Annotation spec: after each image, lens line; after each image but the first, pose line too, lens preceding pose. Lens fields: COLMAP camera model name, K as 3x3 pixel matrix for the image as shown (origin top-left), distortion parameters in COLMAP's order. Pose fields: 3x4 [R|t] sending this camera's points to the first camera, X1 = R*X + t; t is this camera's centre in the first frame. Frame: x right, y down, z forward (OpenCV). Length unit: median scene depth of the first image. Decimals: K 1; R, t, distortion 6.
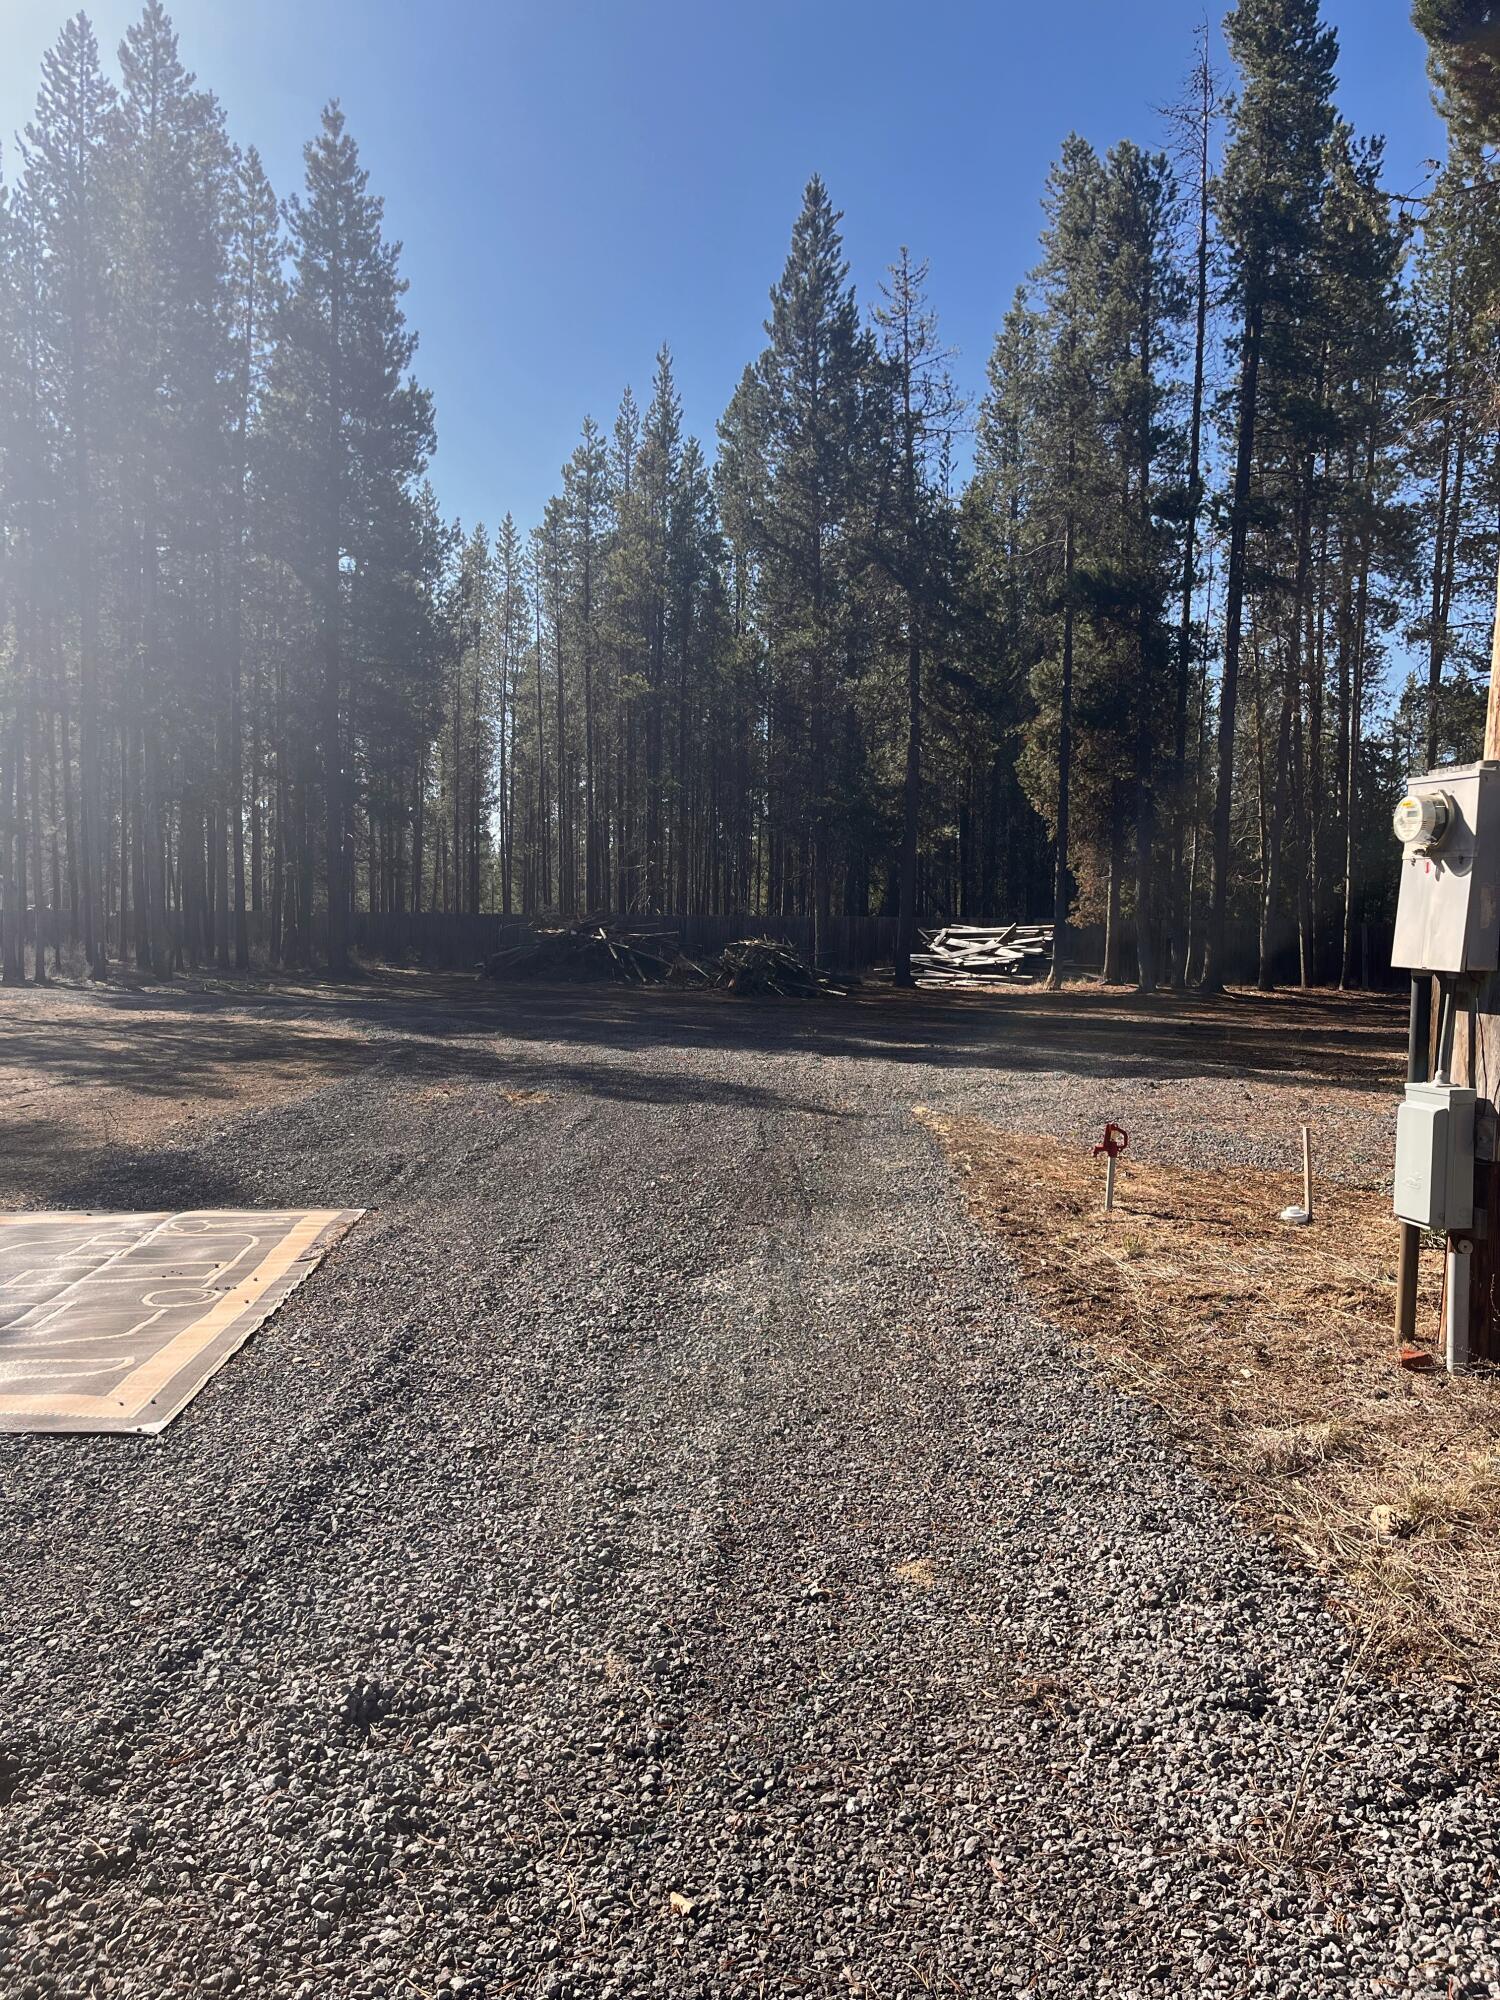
lens RADIAL K [[1508.3, 0, 747.2], [0, 1508.3, 993.0], [0, 0, 1]] dist [0.063137, -0.089877]
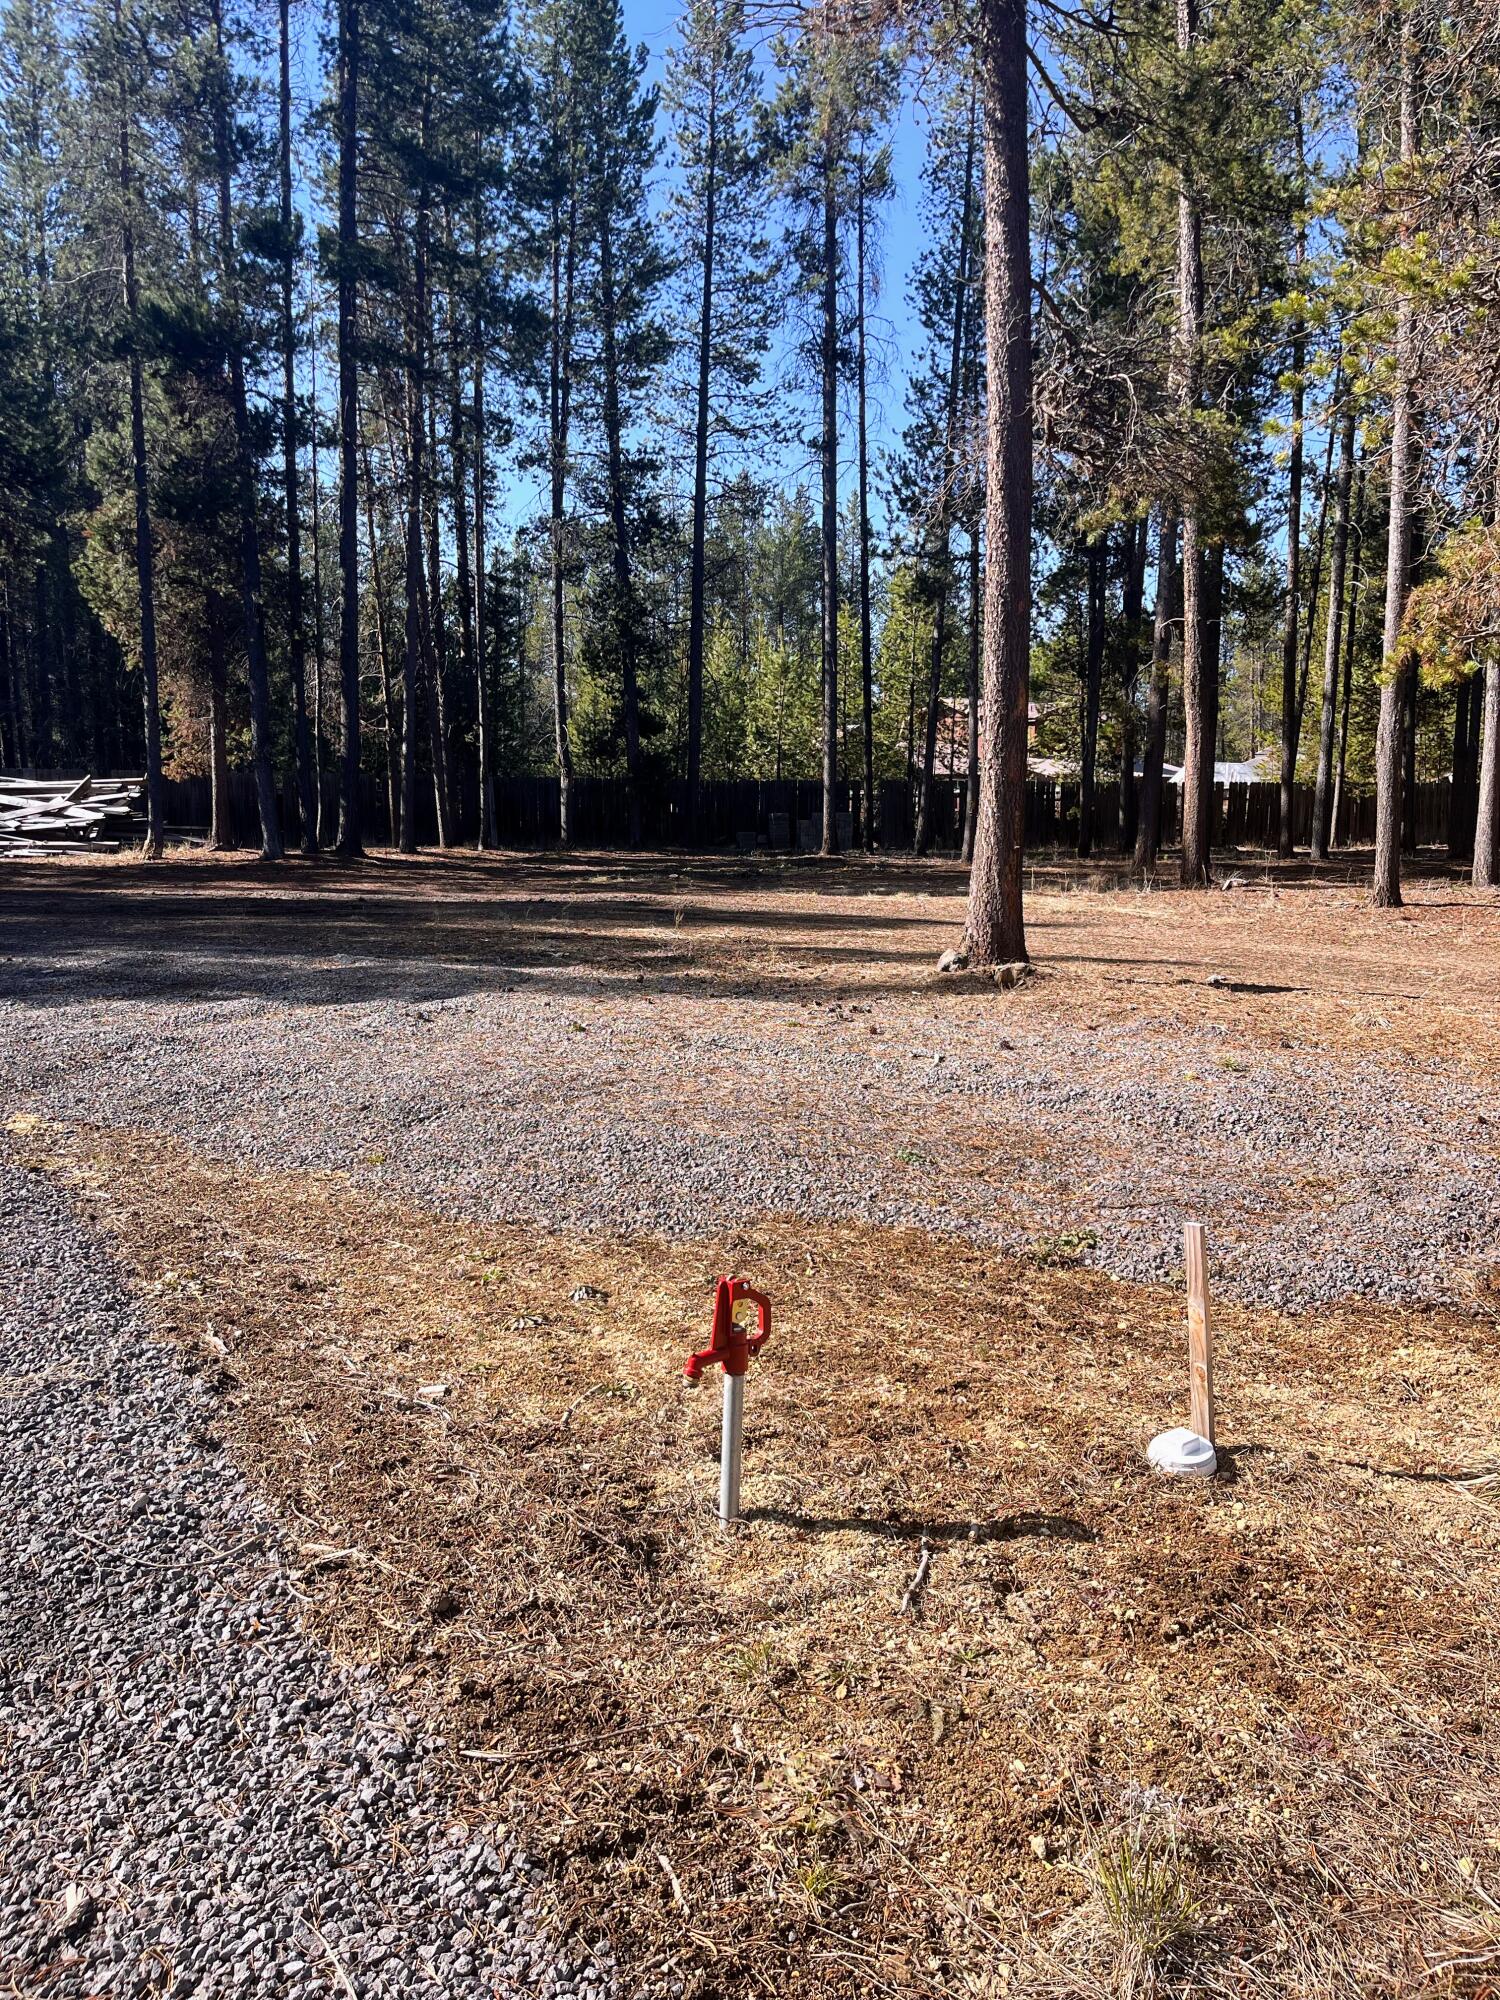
lens RADIAL K [[1480.1, 0, 755.0], [0, 1480.1, 1008.8], [0, 0, 1]] dist [0.061361, -0.087824]
pose [[0.821388, -0.088633, 0.563441, 0.013337], [0.029268, 0.993101, 0.113553, -0.003723], [-0.569618, -0.076781, 0.818316, 0.170164]]
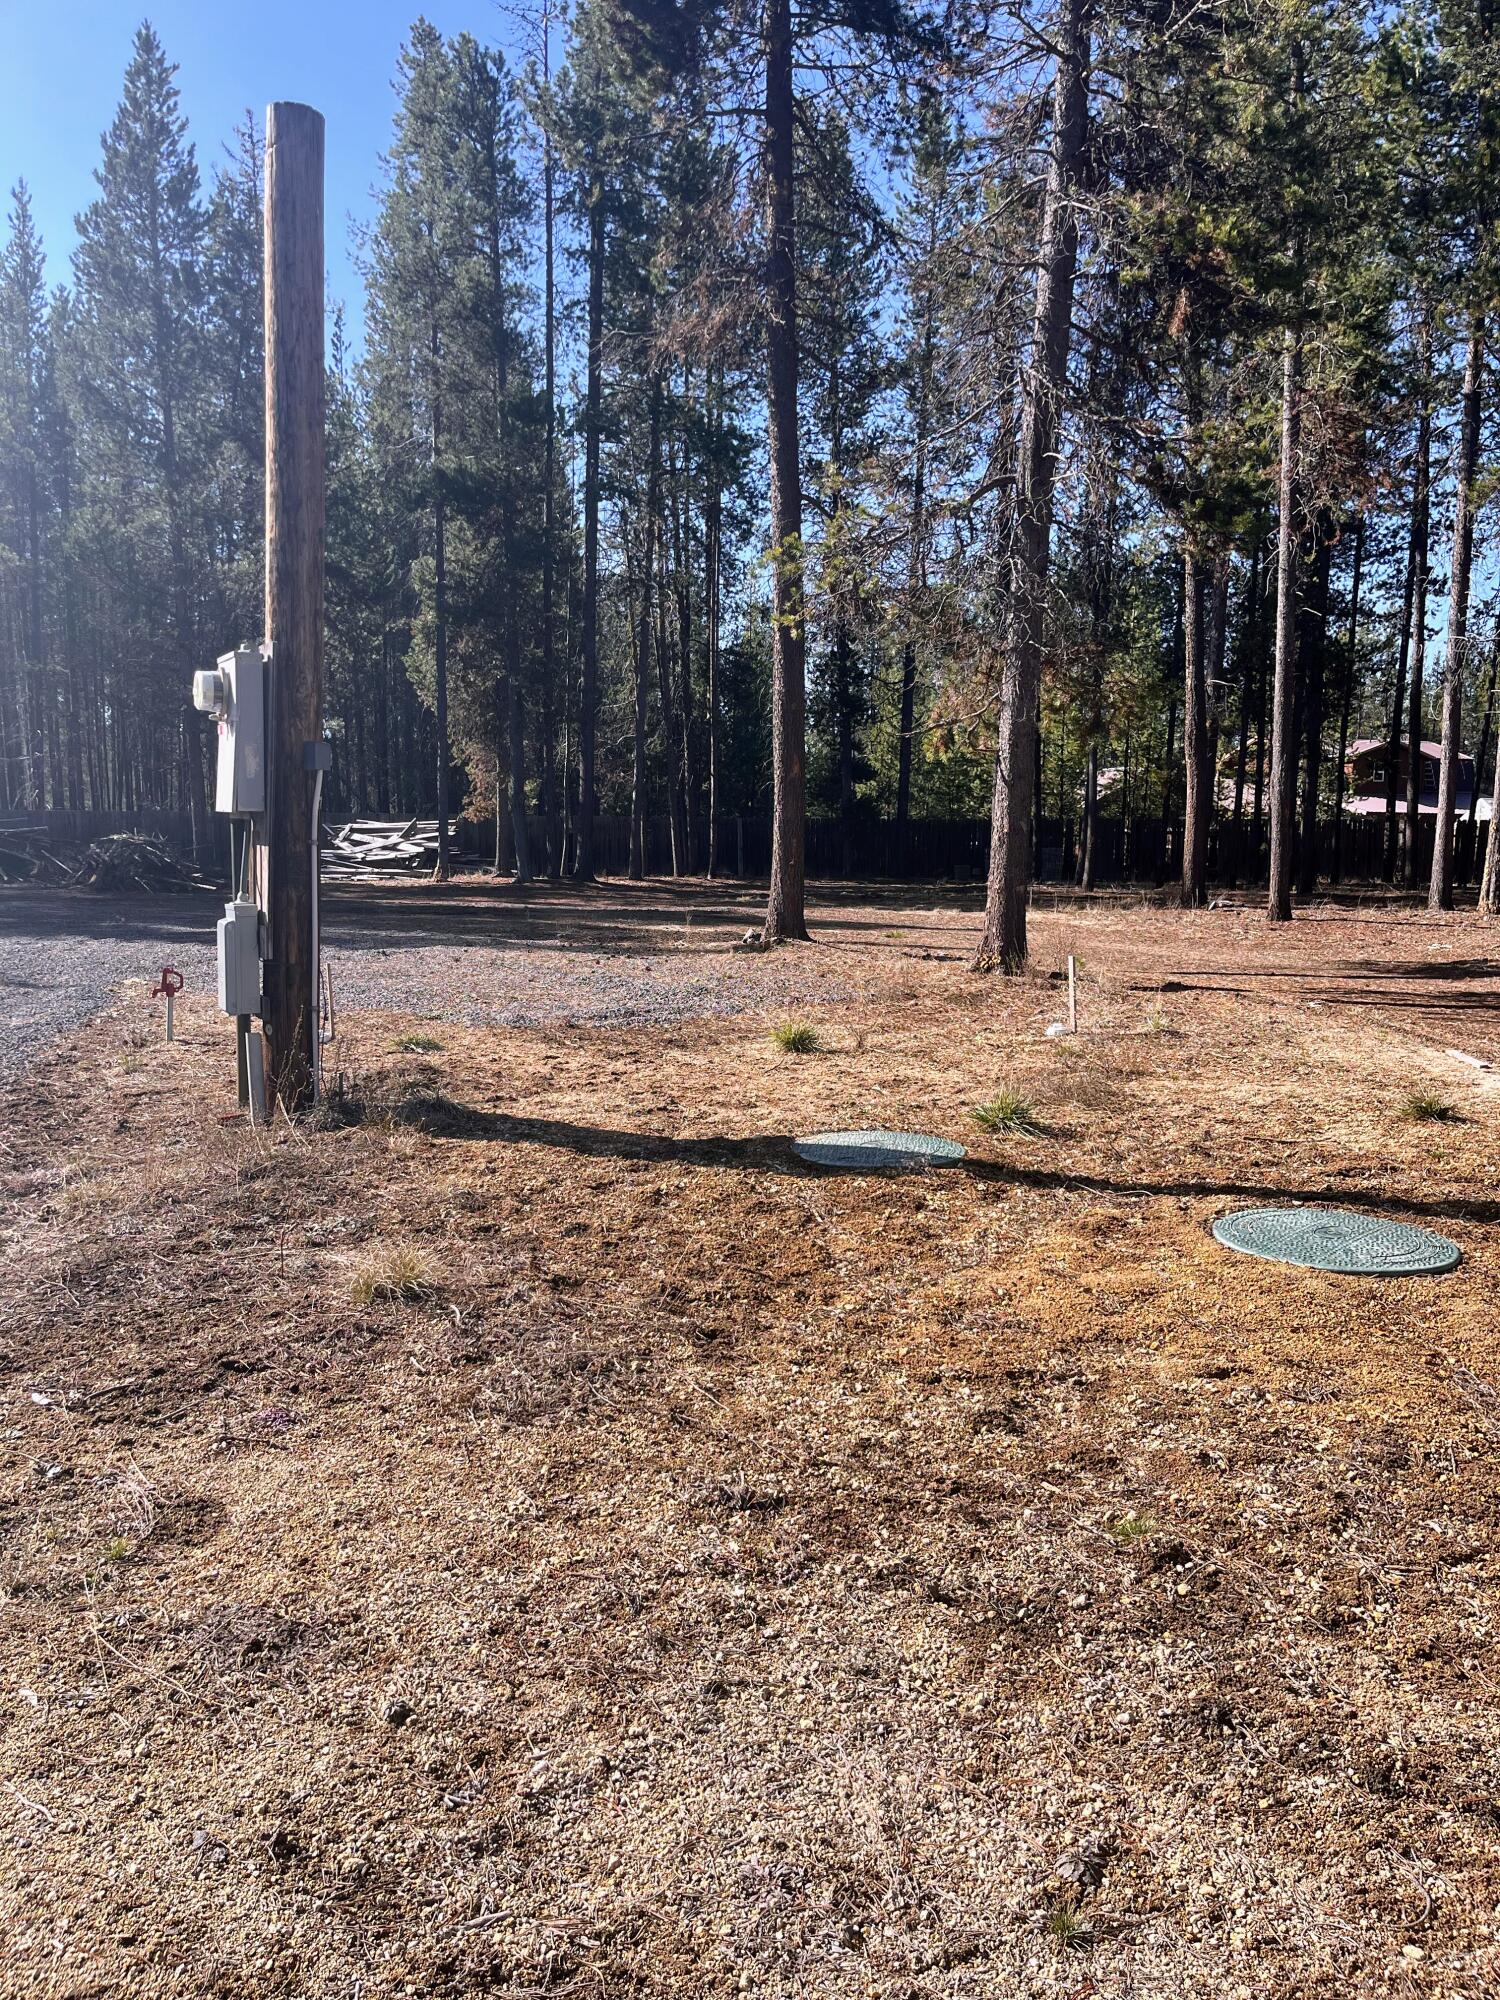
lens RADIAL K [[1505.9, 0, 750.0], [0, 1505.9, 1000.0], [0, 0, 1]] dist [0.106338, -0.139556]
pose [[0.946812, -0.042292, 0.318997, 0.068293], [0.020483, 0.997236, 0.071416, 0.008942], [-0.321136, -0.061083, 0.945061, -0.052560]]
